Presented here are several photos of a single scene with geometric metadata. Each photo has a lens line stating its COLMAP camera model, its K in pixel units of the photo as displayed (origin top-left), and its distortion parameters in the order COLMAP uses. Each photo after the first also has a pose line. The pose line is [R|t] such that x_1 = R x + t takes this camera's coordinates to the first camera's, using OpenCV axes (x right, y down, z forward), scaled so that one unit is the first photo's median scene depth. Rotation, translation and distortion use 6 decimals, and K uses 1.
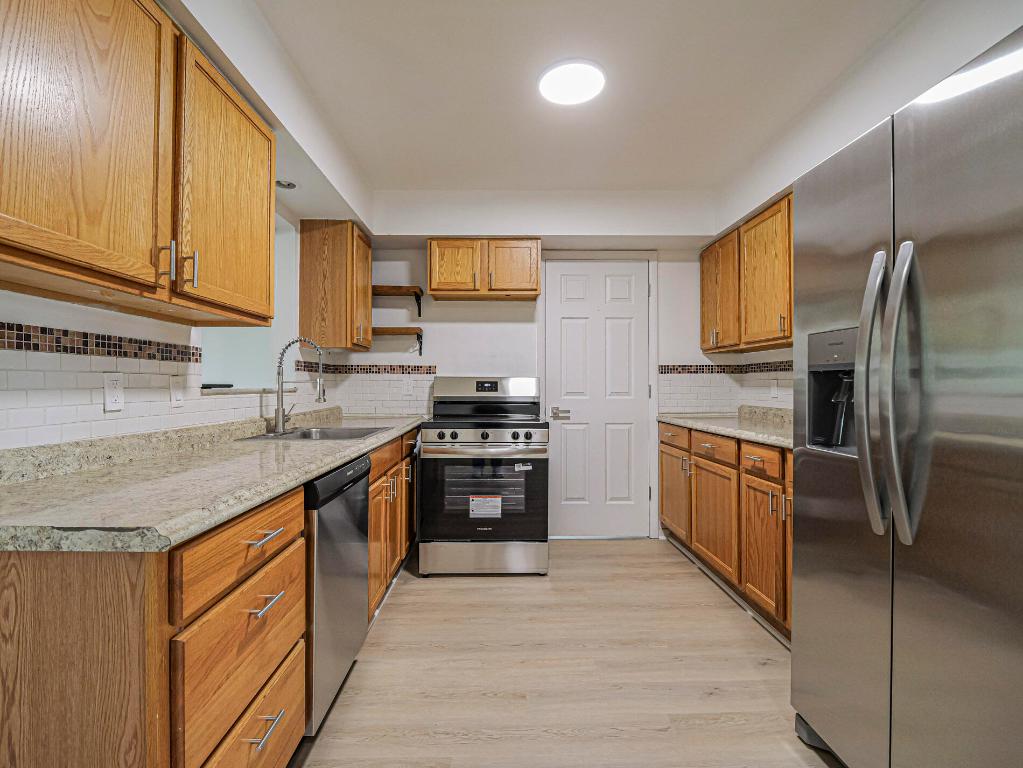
lens RADIAL K [[497.2, 0, 511.5], [0, 497.2, 384.0], [0, 0, 1]] dist [-0.006815, -0.000806]
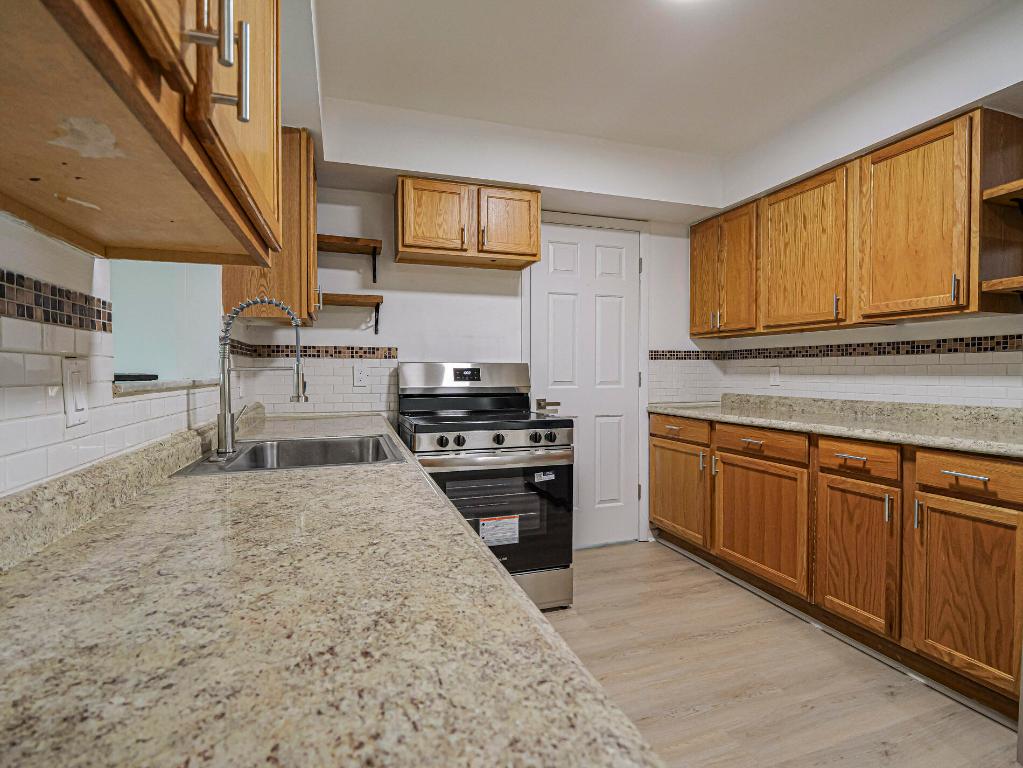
lens RADIAL K [[496.4, 0, 511.5], [0, 496.4, 384.0], [0, 0, 1]] dist [0.001186, 0.000216]
pose [[0.953569, -0.009321, 0.301030, -0.238342], [0.000881, 0.999603, 0.028161, -0.002536], [-0.301173, -0.026589, 0.953199, 0.240531]]
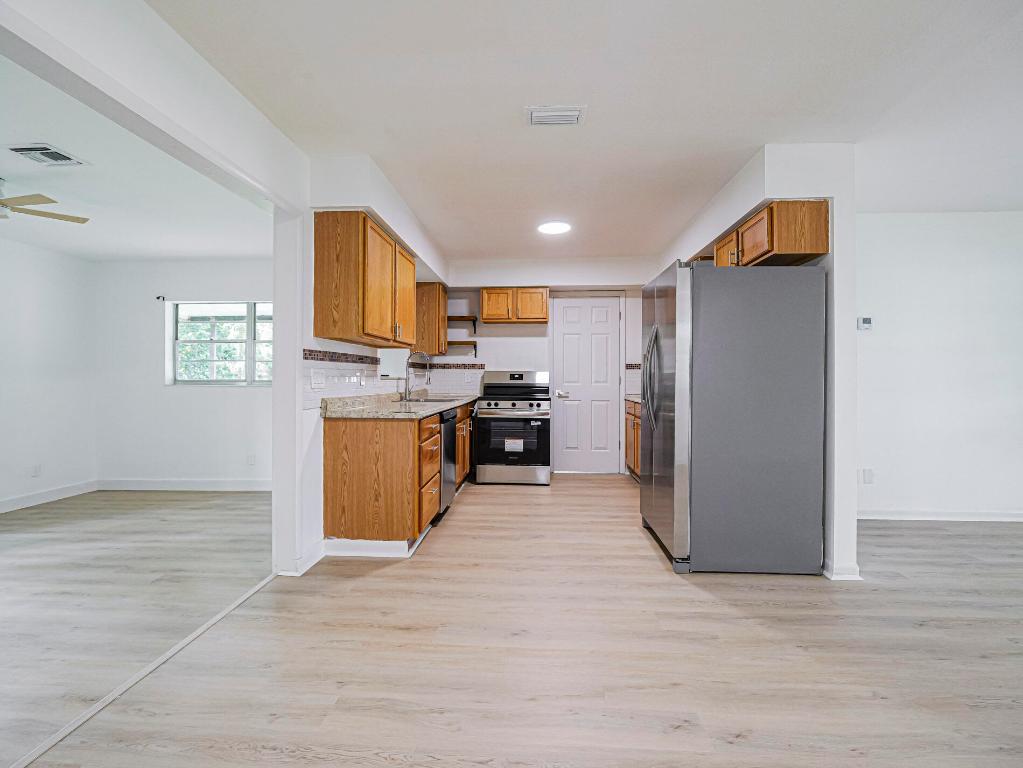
lens RADIAL K [[514.5, 0, 511.5], [0, 514.5, 384.0], [0, 0, 1]] dist [-0.001463, -0.000351]
pose [[0.996553, 0.003567, -0.082885, 0.080146], [-0.002365, 0.999891, 0.014589, 0.003801], [0.082928, -0.014342, 0.996452, -0.728227]]
